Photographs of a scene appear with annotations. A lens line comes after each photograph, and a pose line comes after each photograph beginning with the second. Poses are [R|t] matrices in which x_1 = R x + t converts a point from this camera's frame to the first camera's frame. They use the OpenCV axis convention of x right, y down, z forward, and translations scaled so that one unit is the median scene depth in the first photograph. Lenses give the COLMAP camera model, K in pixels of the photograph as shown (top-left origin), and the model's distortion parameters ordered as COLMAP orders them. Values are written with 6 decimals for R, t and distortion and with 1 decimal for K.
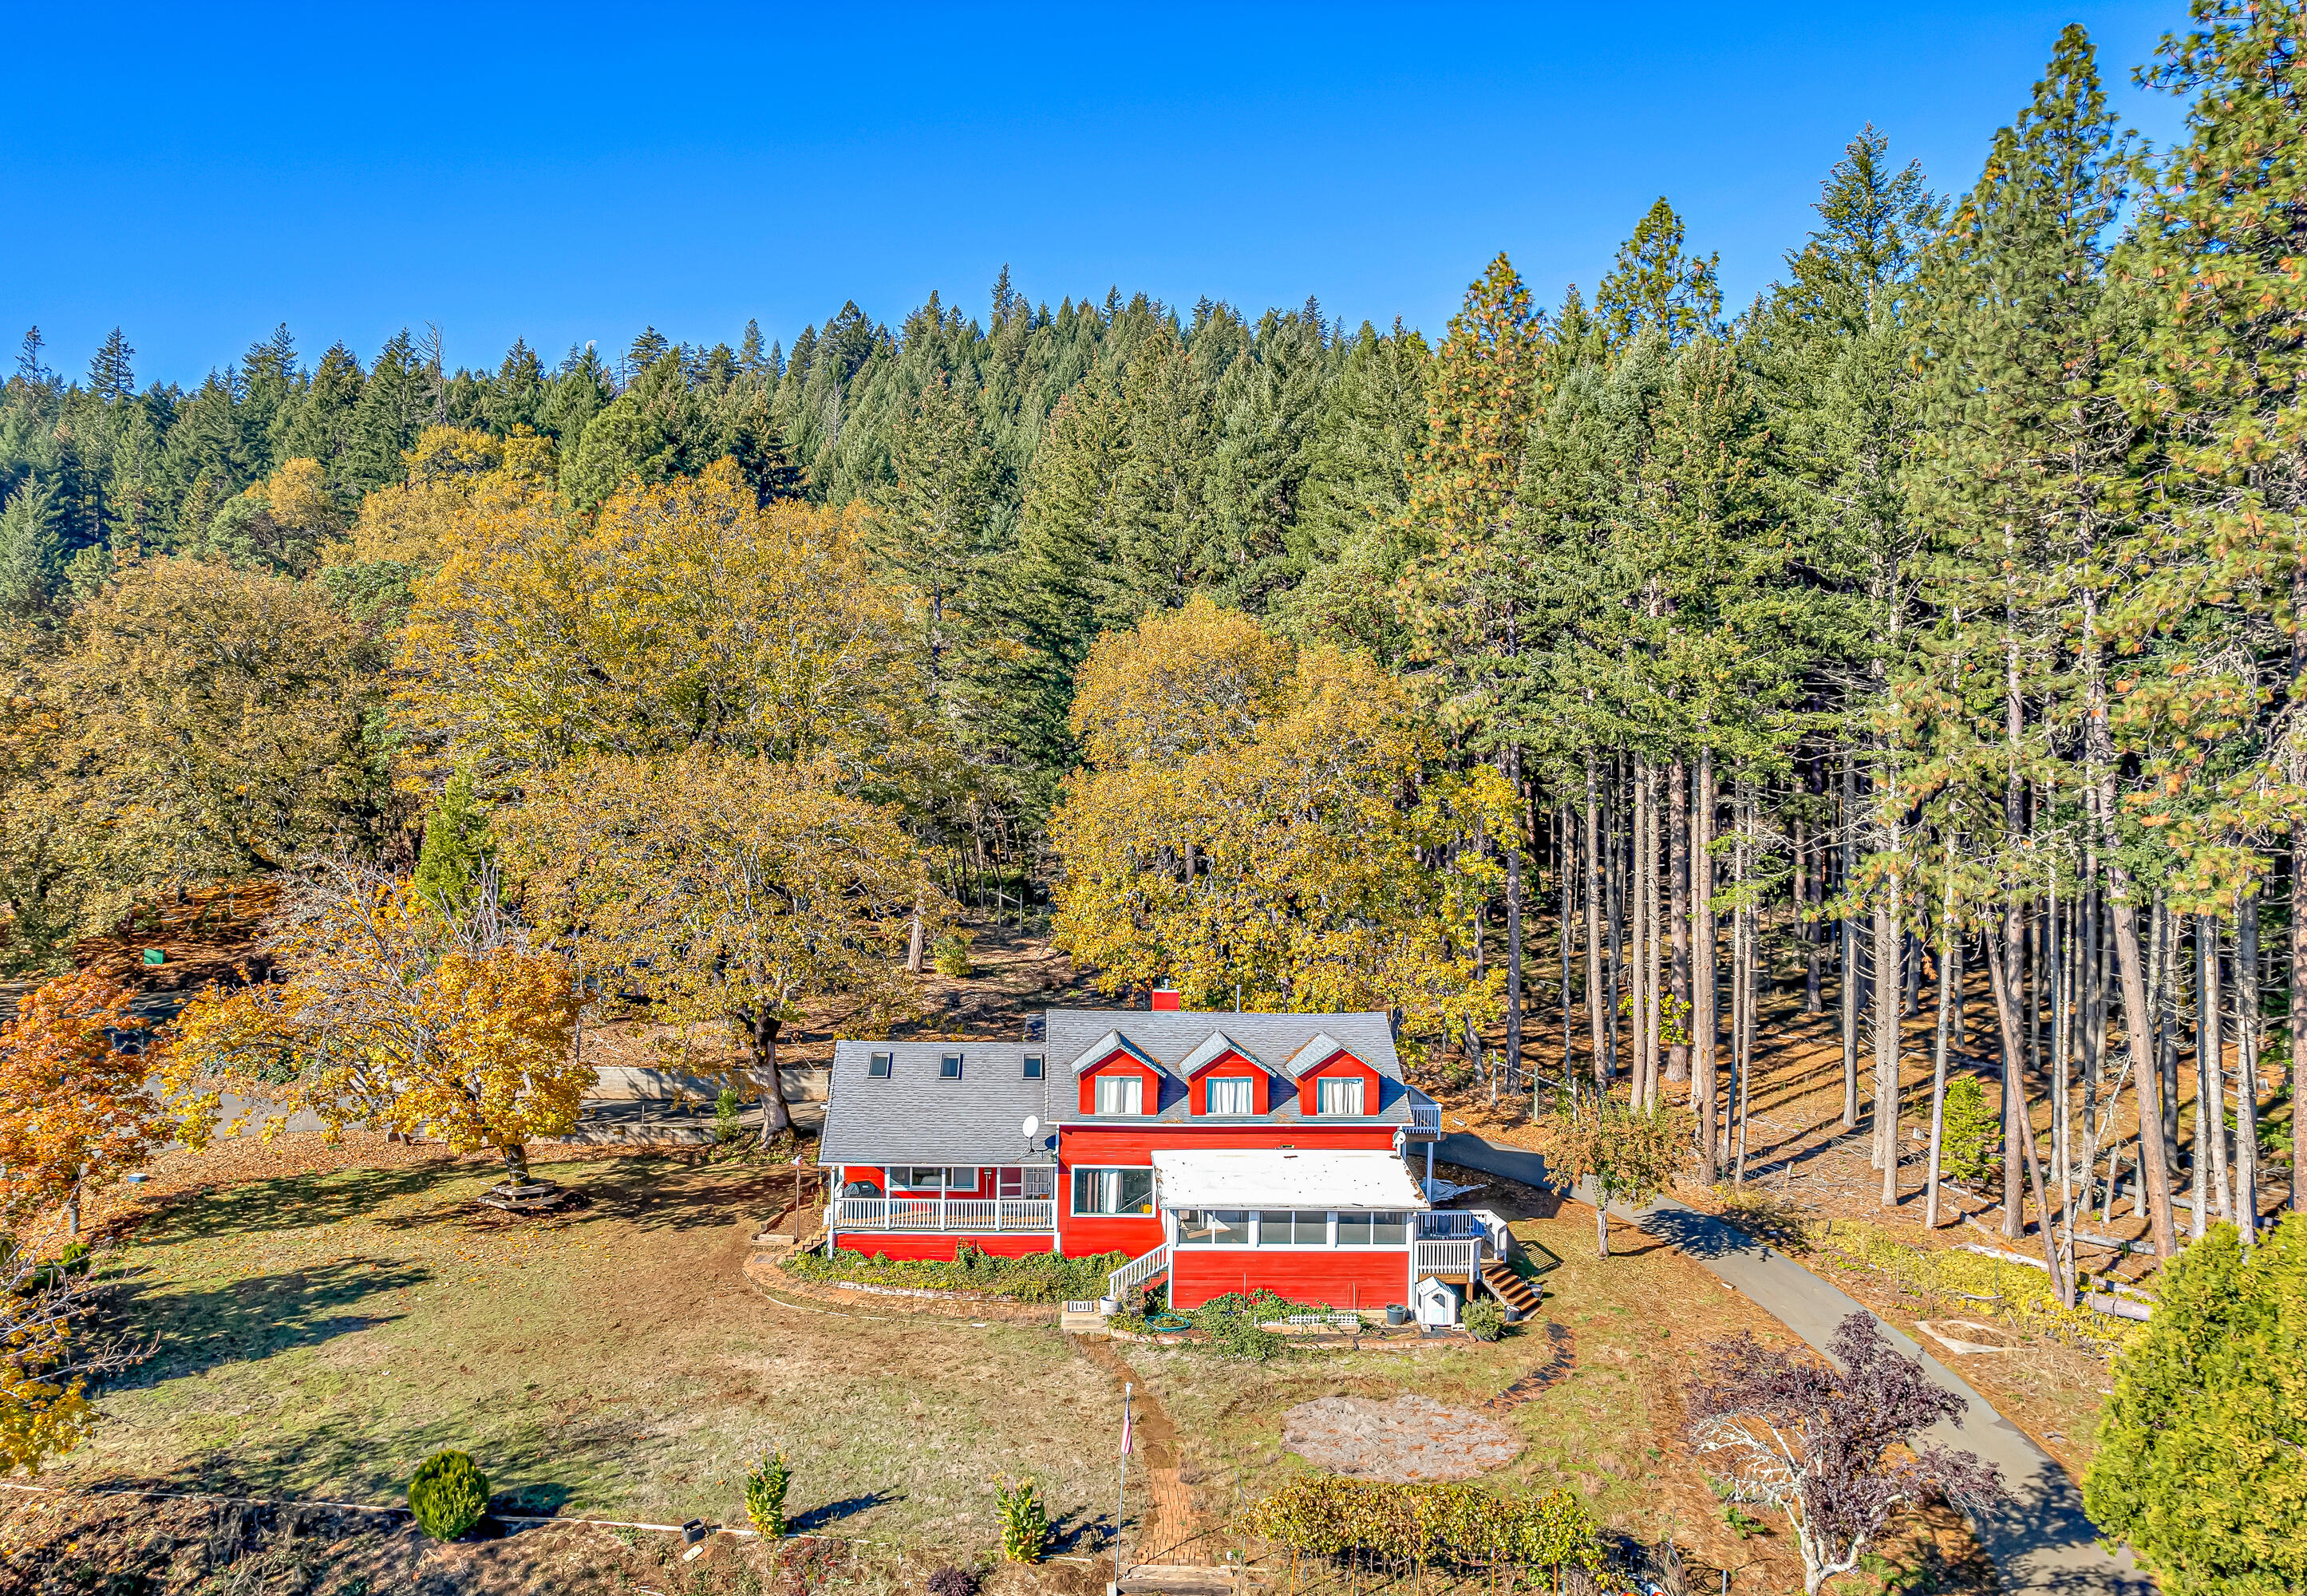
lens RADIAL K [[1613.0, 0, 1153.5], [0, 1613.0, 798.0], [0, 0, 1]] dist [-0.055355, 0.000984]
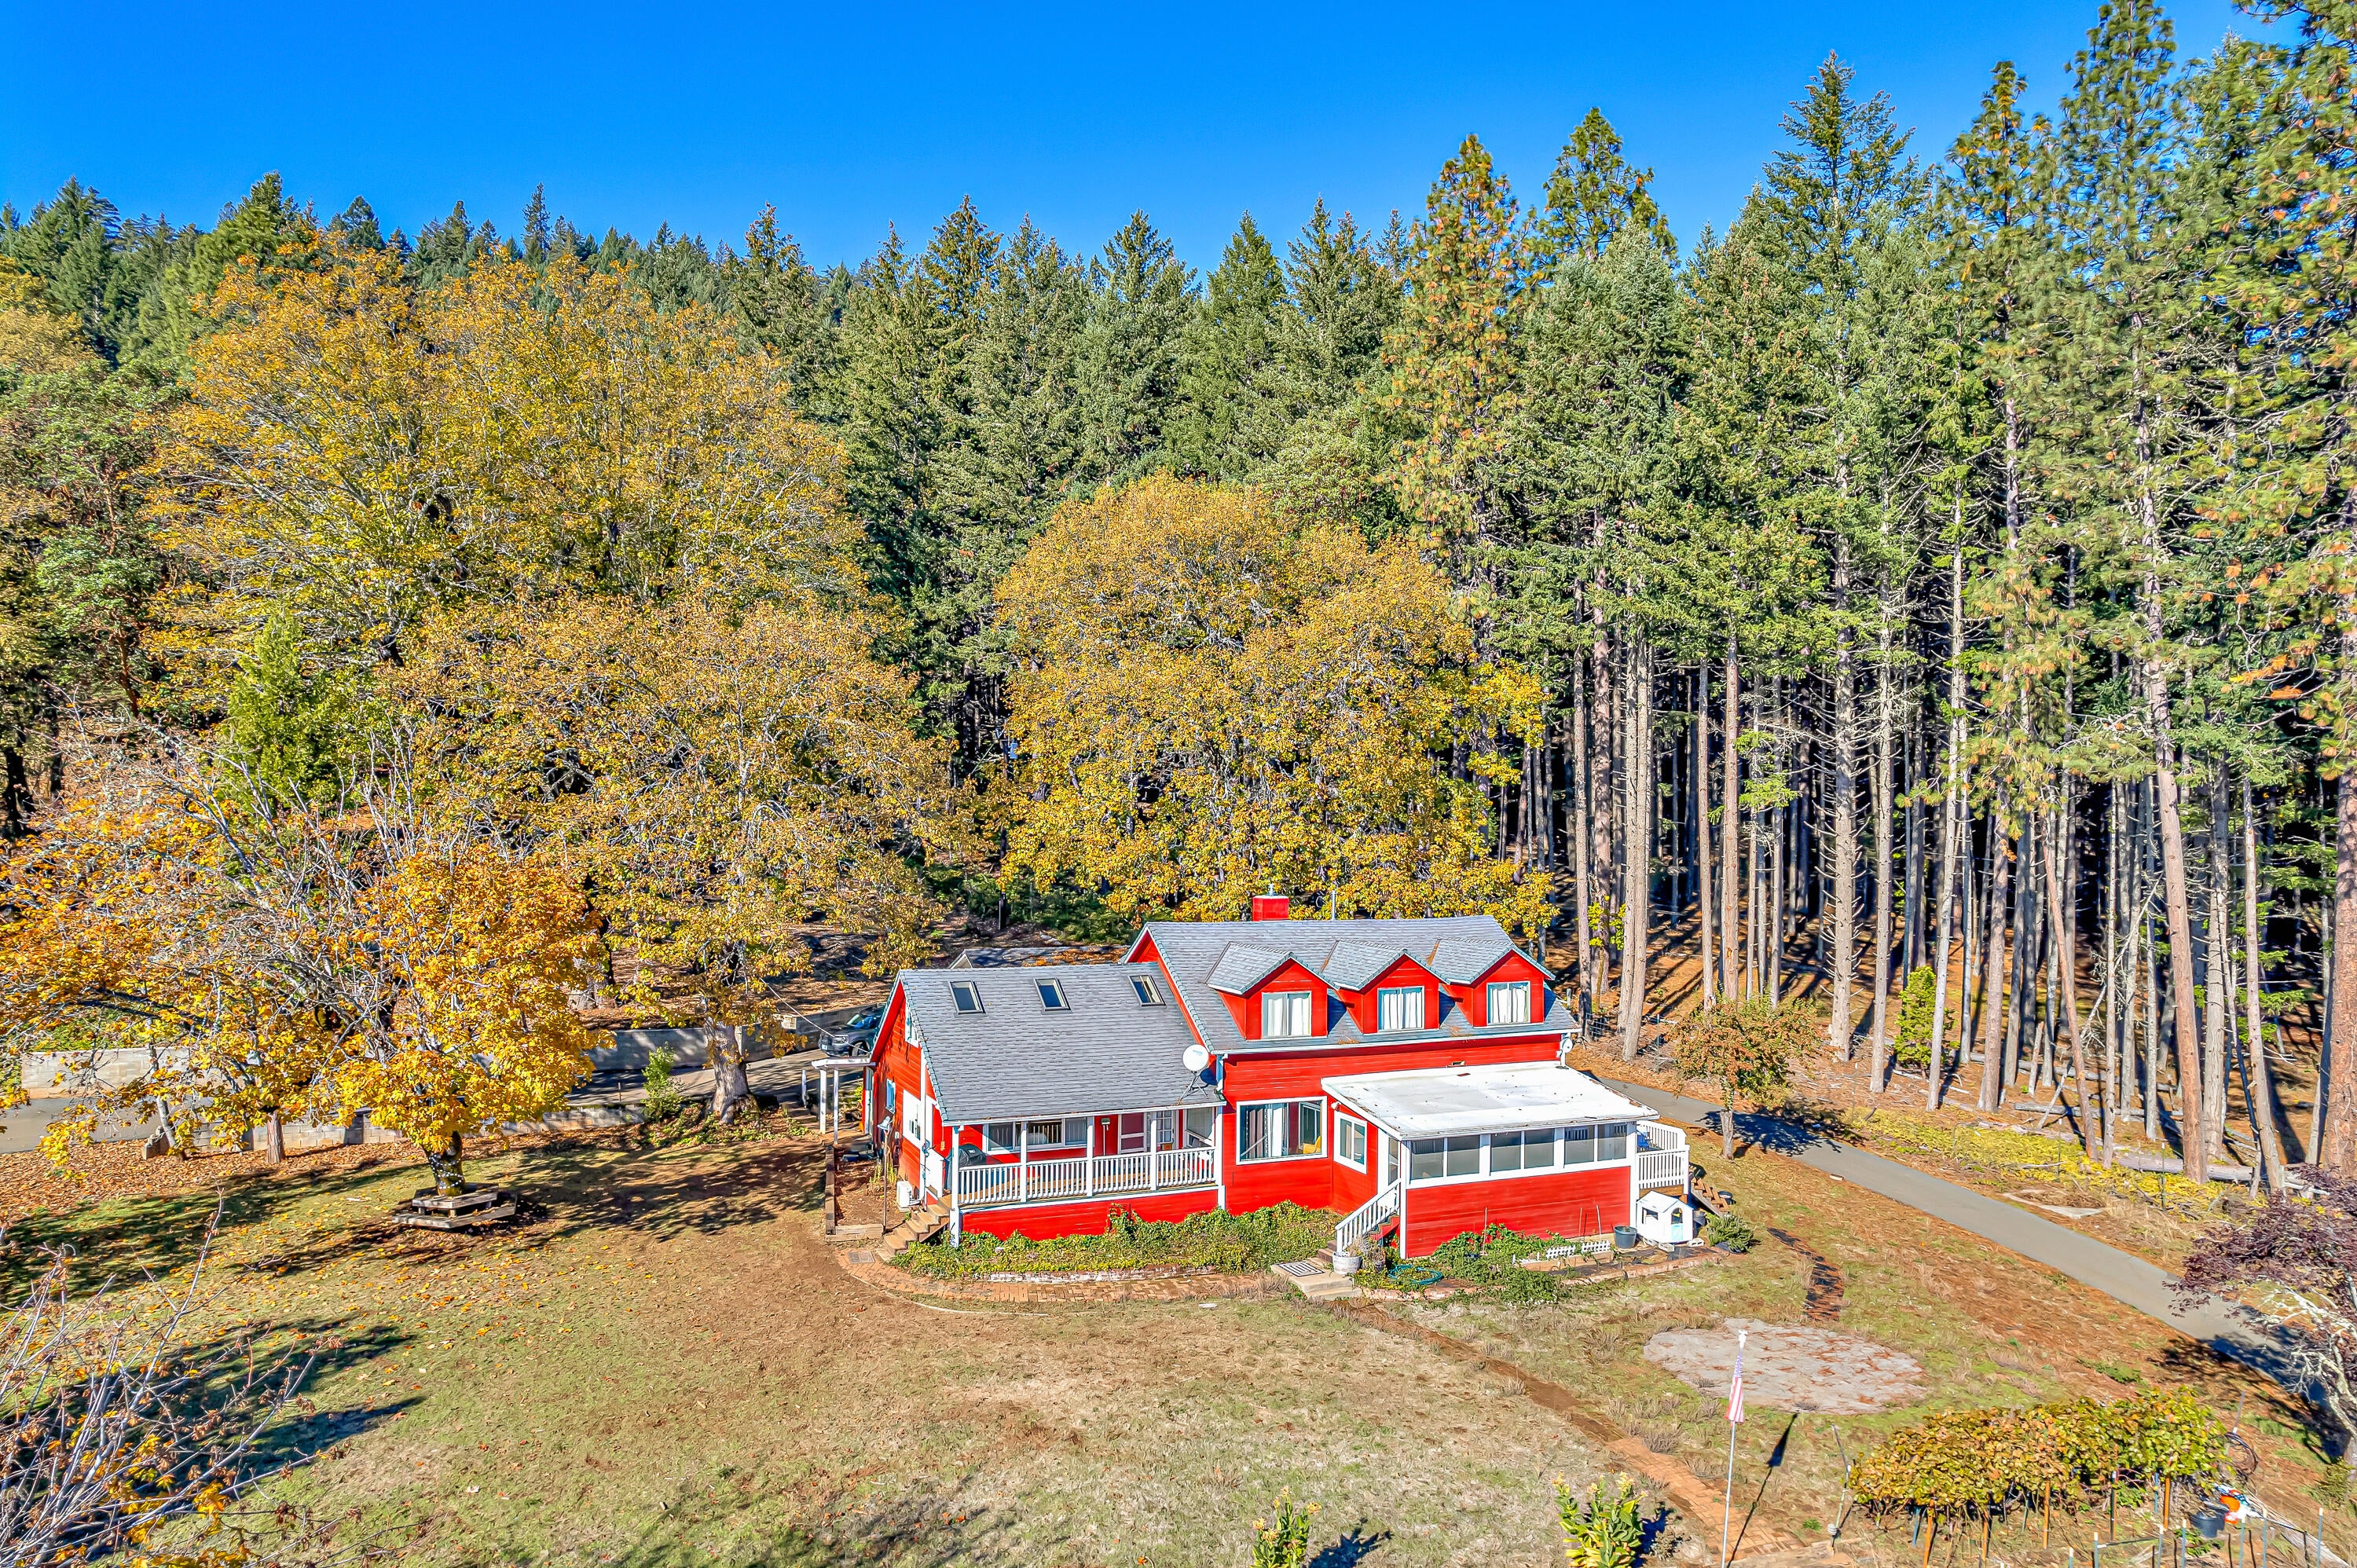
lens RADIAL K [[1548.3, 0, 1188.6], [0, 1548.3, 798.1], [0, 0, 1]] dist [-0.064884, 0.037570]
pose [[0.929960, 0.000147, 0.367660, -0.363689], [-0.002744, 0.999975, 0.006541, 0.066683], [-0.367650, -0.007092, 0.929937, 0.271851]]
